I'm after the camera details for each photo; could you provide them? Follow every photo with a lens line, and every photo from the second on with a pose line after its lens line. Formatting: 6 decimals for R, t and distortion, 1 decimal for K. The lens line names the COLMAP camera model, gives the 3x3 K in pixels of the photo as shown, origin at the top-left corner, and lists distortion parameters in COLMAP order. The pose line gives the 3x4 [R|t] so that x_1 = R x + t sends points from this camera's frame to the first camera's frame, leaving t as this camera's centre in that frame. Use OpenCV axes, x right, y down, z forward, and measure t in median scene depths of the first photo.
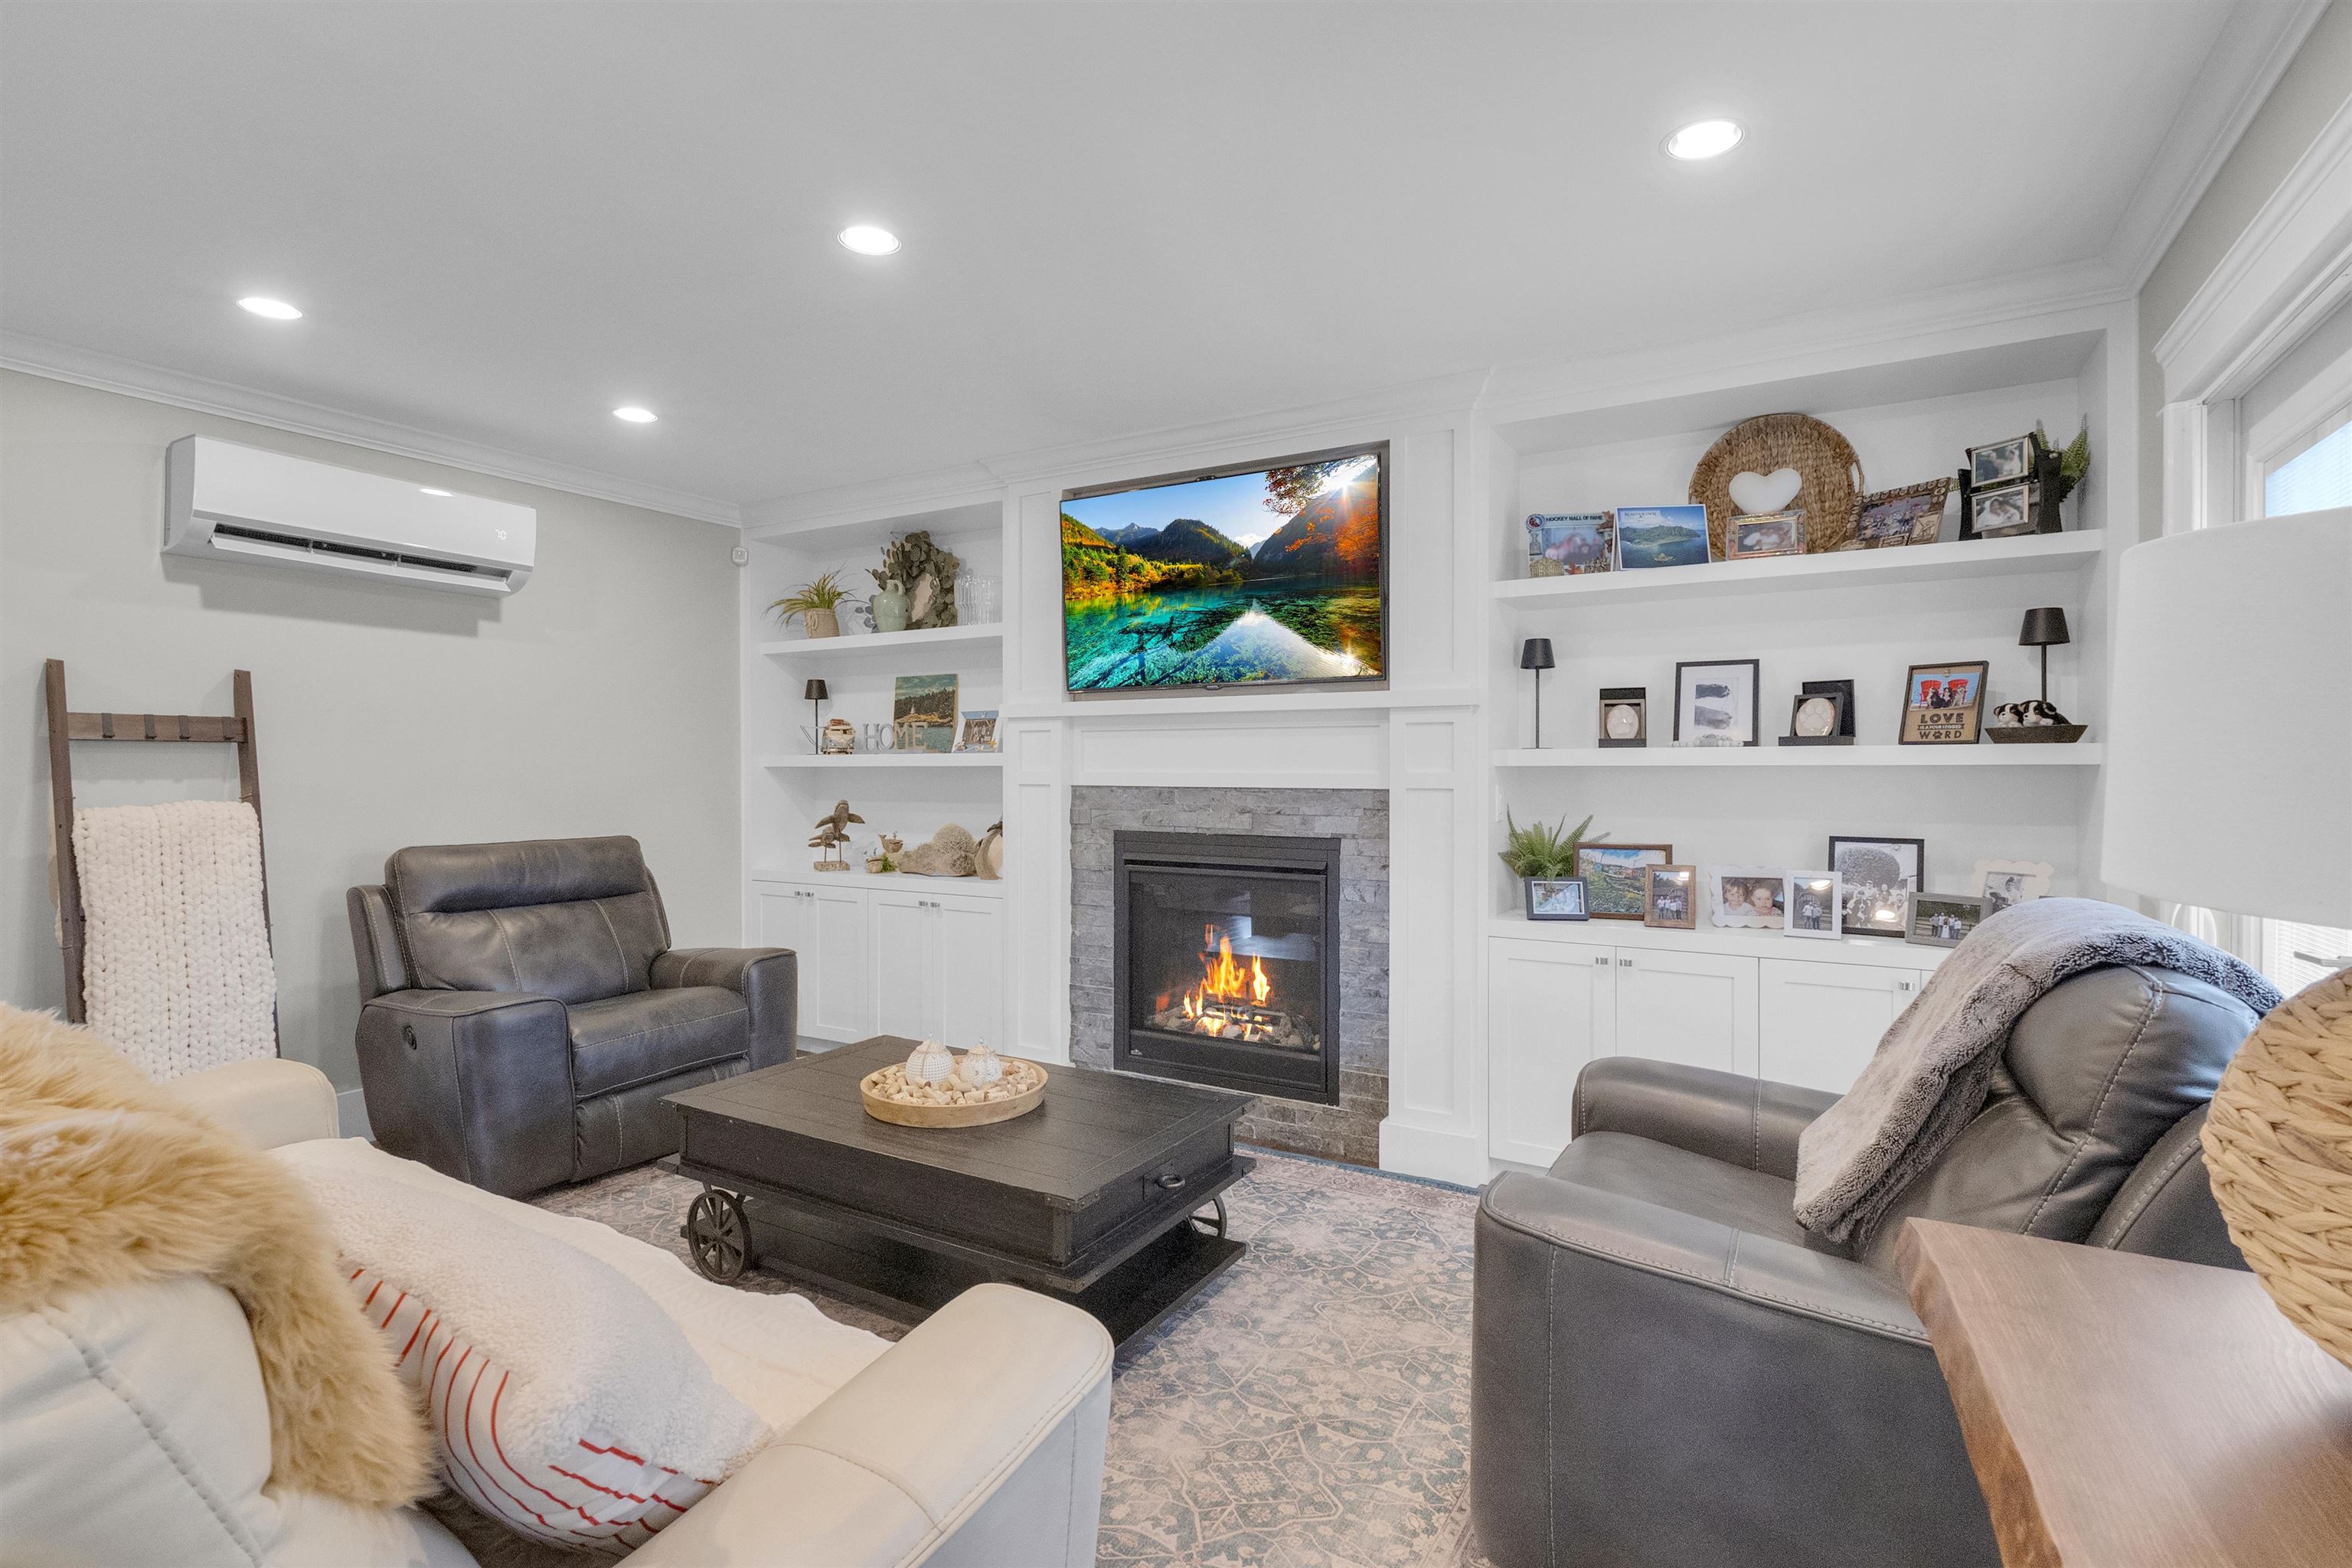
lens RADIAL K [[1110.0, 0, 1178.6], [0, 1110.0, 776.8], [0, 0, 1]] dist [-0.000940, 0.000217]
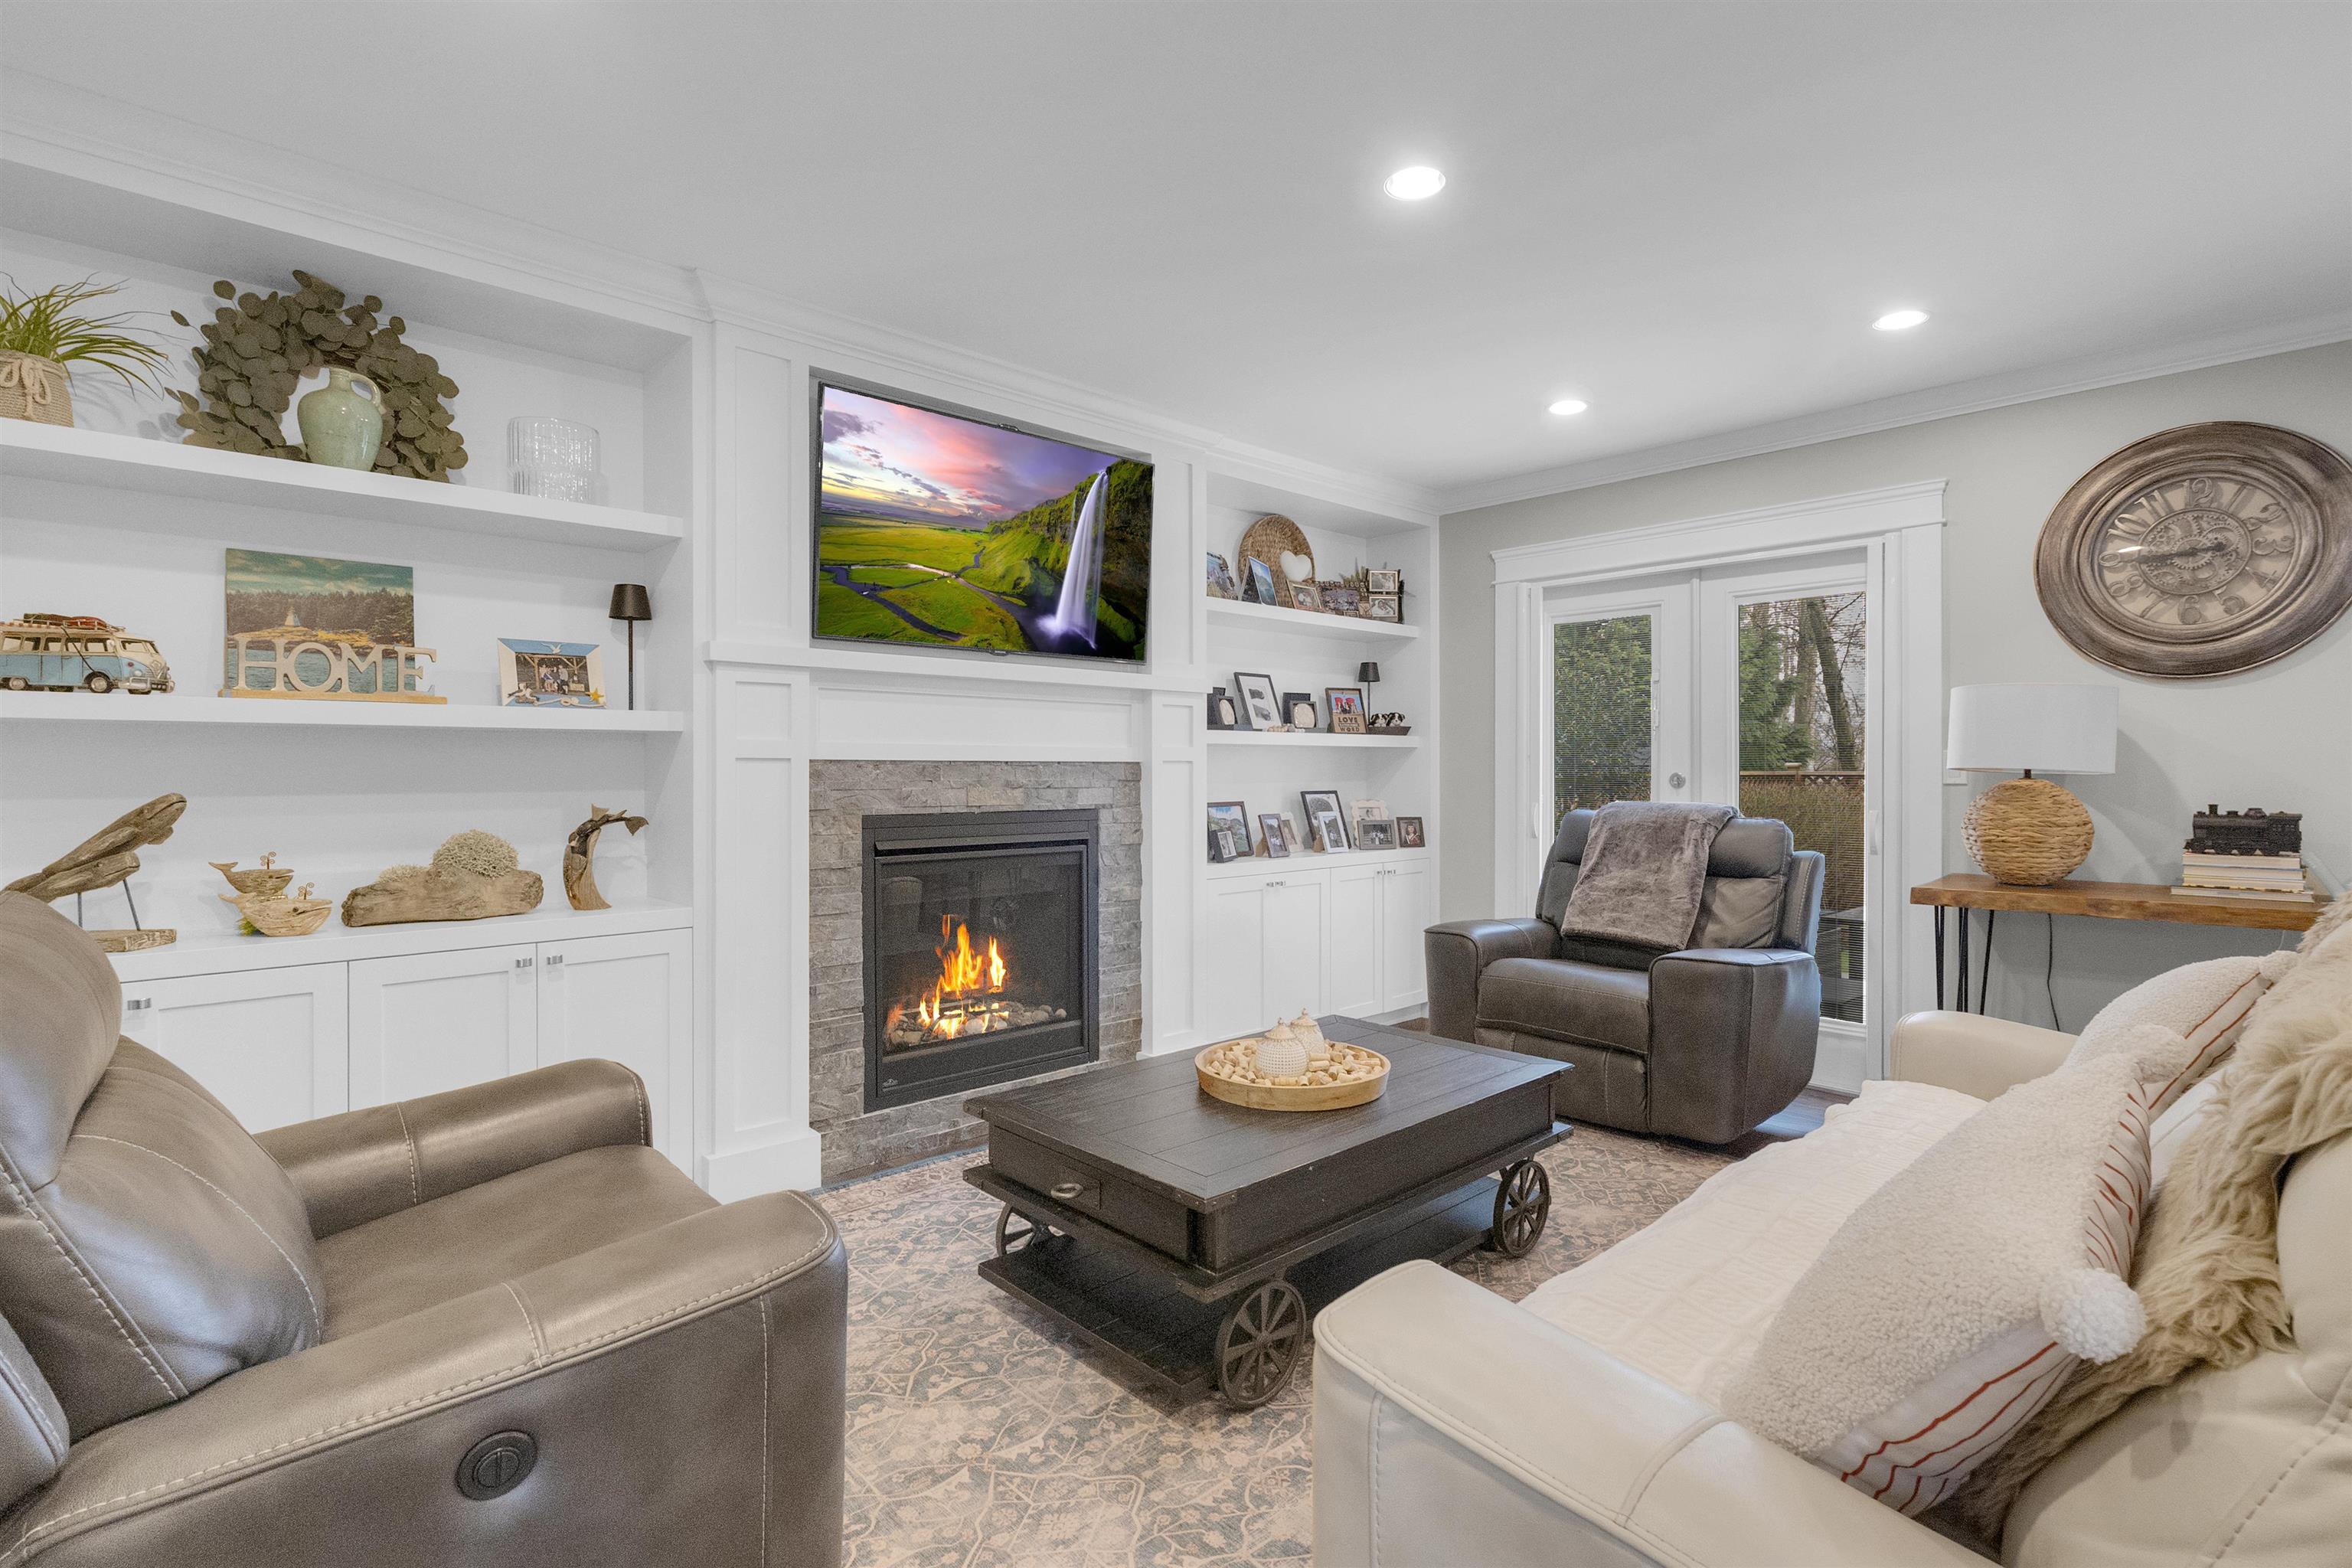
lens RADIAL K [[1110.0, 0, 1178.6], [0, 1110.0, 776.8], [0, 0, 1]] dist [-0.000940, 0.000217]
pose [[0.286431, -0.008939, 0.958059, -0.919011], [0.006245, 0.999953, 0.007463, 0.018762], [-0.958081, 0.003846, 0.286473, 0.667742]]
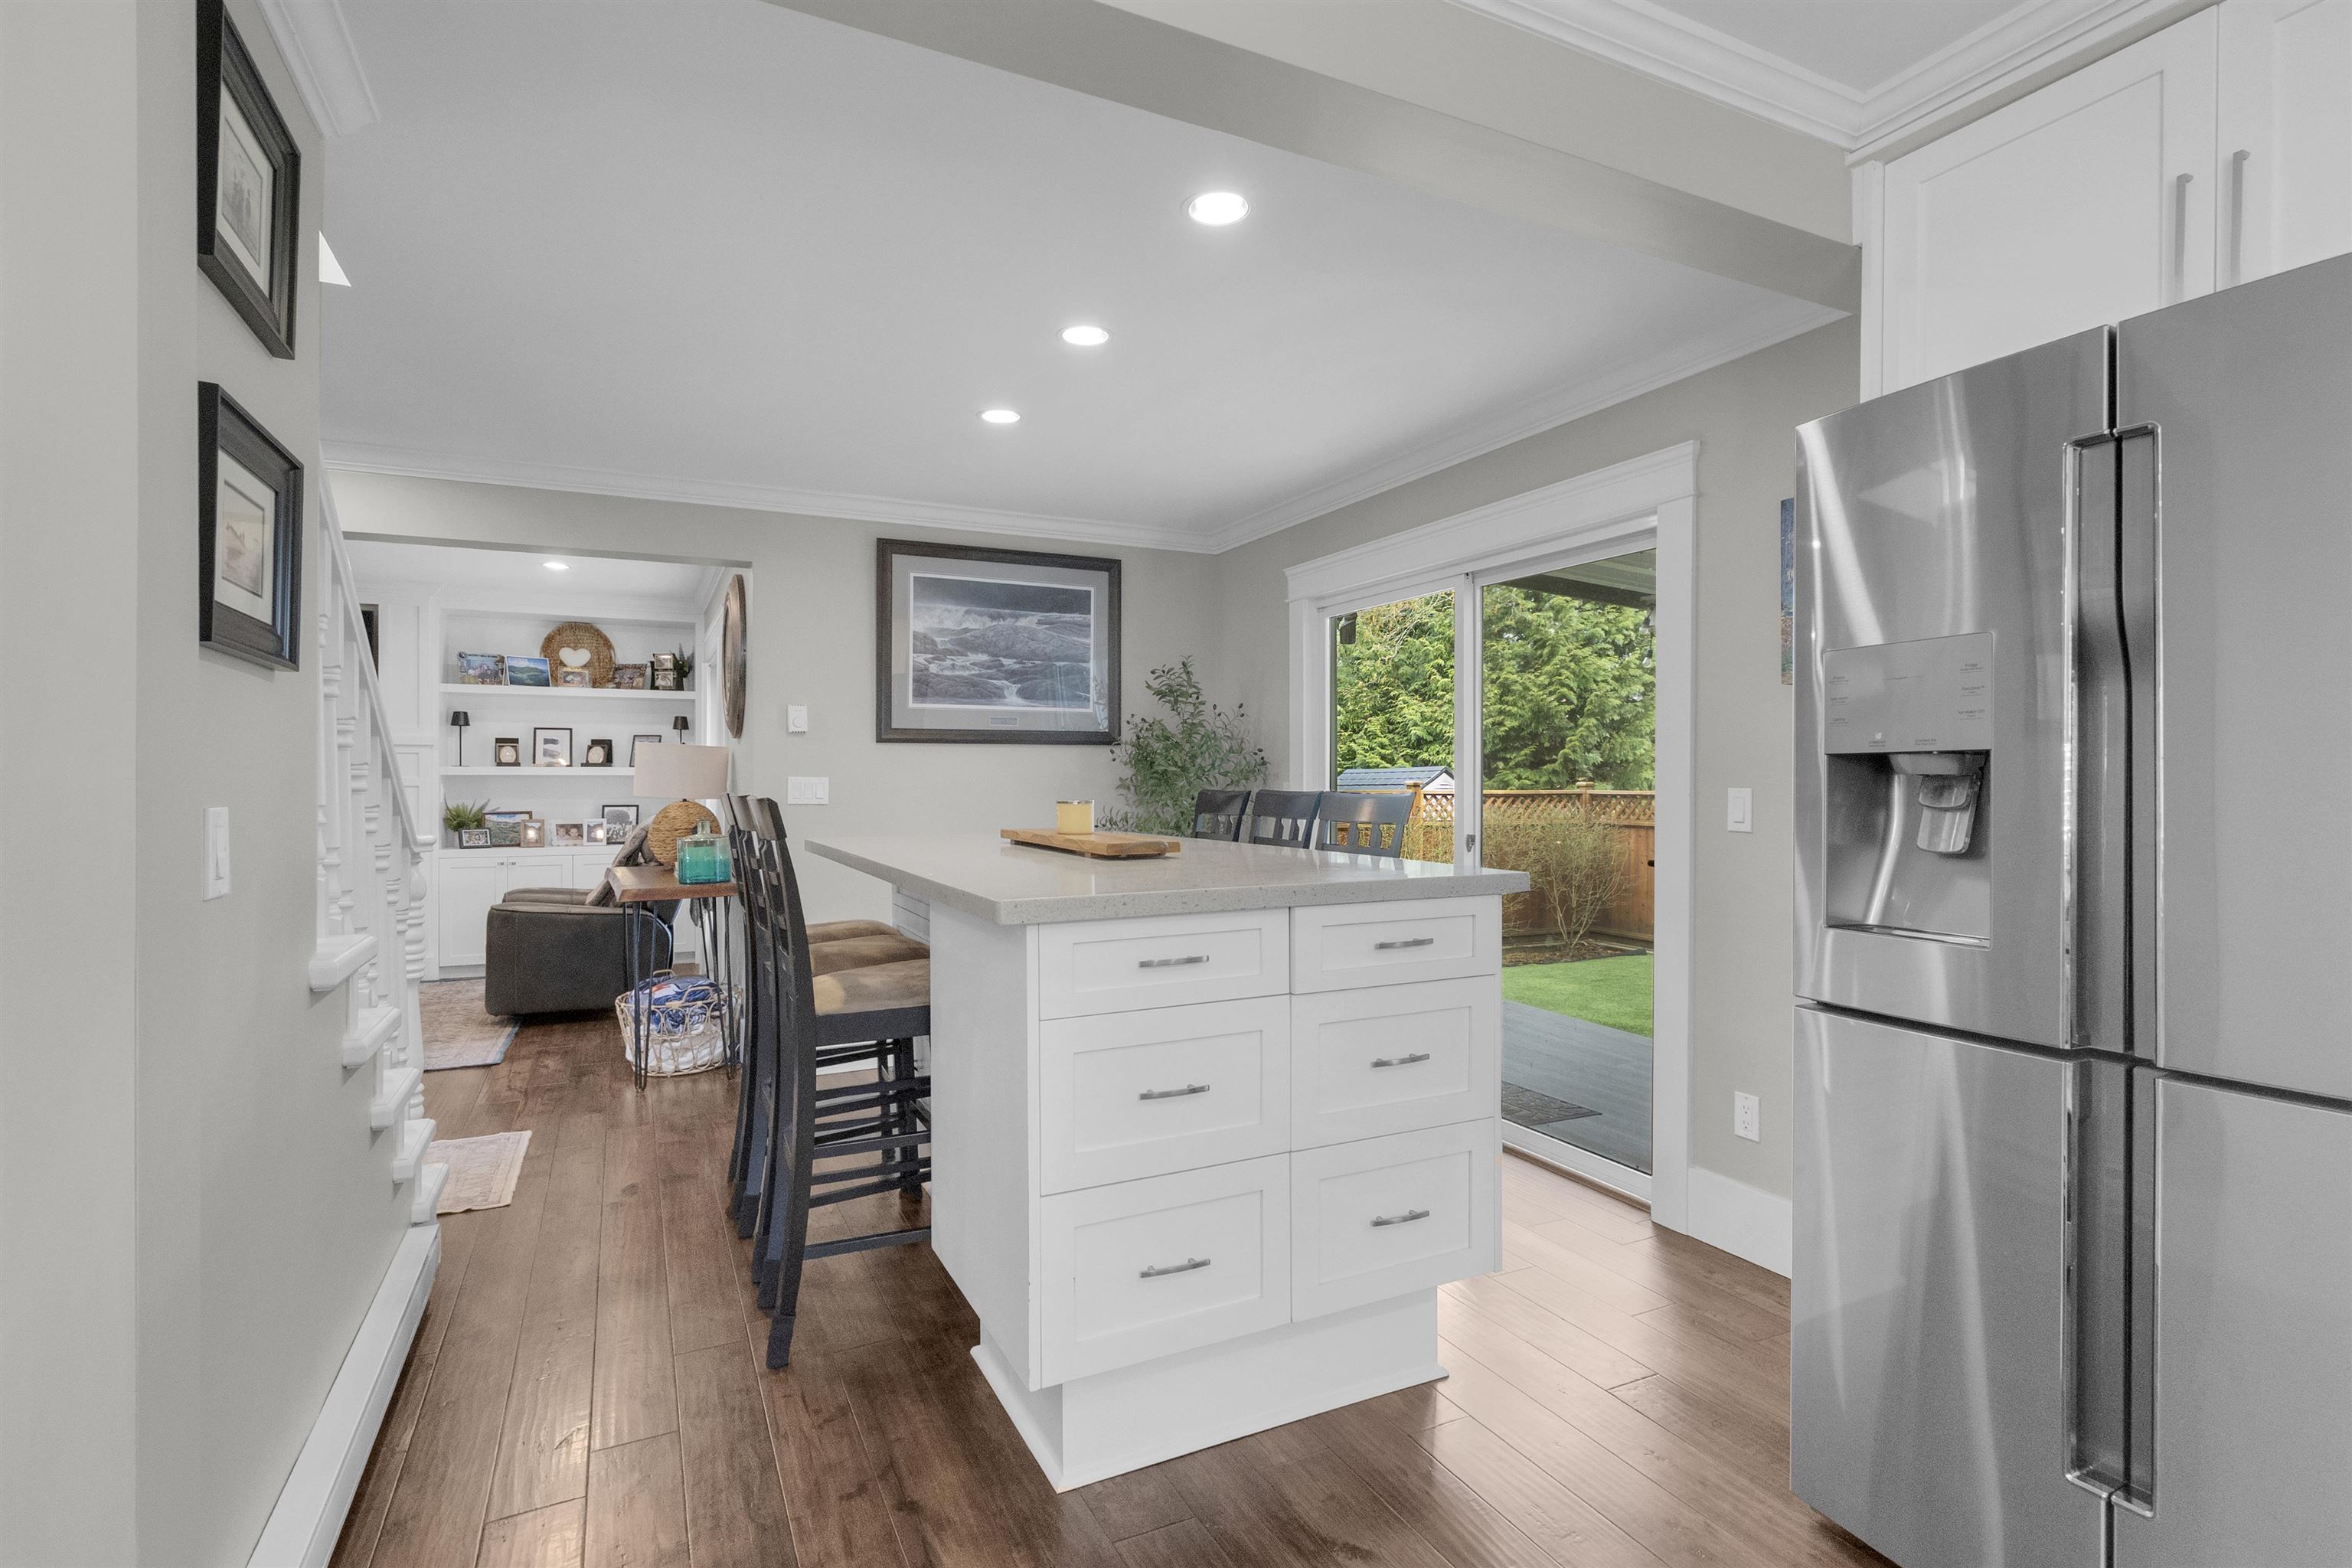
lens RADIAL K [[1110.0, 0, 1178.6], [0, 1110.0, 776.8], [0, 0, 1]] dist [-0.000940, 0.000217]
pose [[0.548573, -0.000032, 0.836103, -0.673558], [0.002866, 0.999994, -0.001843, 0.001386], [-0.836098, 0.003407, 0.548570, -1.243499]]
